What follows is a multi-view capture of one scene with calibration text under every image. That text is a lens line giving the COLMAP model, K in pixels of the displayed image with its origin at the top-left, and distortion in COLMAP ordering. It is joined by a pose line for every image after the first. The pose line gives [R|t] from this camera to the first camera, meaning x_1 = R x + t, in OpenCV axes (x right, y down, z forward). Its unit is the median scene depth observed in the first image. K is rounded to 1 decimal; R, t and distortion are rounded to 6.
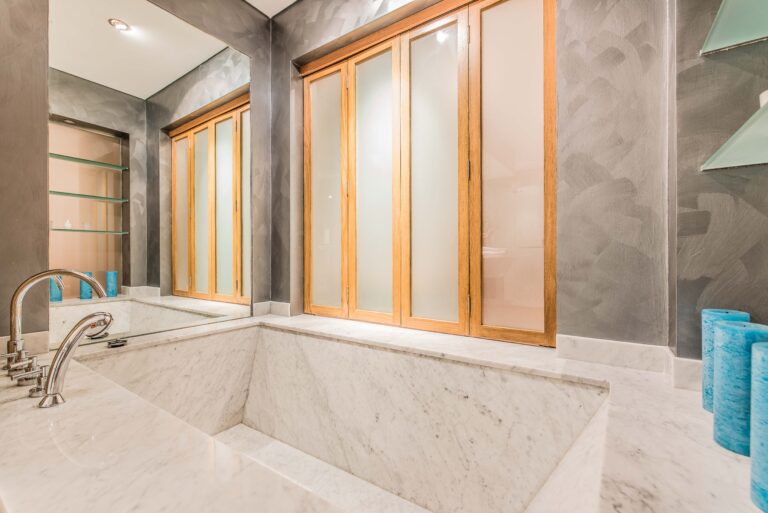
lens RADIAL K [[333.5, 0, 386.4], [0, 333.5, 258.8], [0, 0, 1]] dist [0.003509, -0.000996]
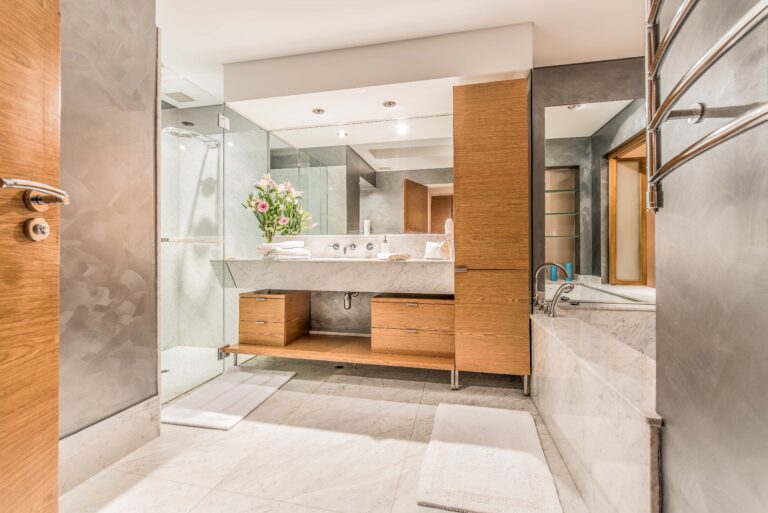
lens RADIAL K [[333.5, 0, 386.2], [0, 333.5, 251.9], [0, 0, 1]] dist [0.003509, -0.000996]
pose [[0.382715, 0.000082, -0.923867, 0.213858], [0.002521, 0.999996, 0.001133, -0.017220], [0.923863, -0.002763, 0.382713, -0.284950]]
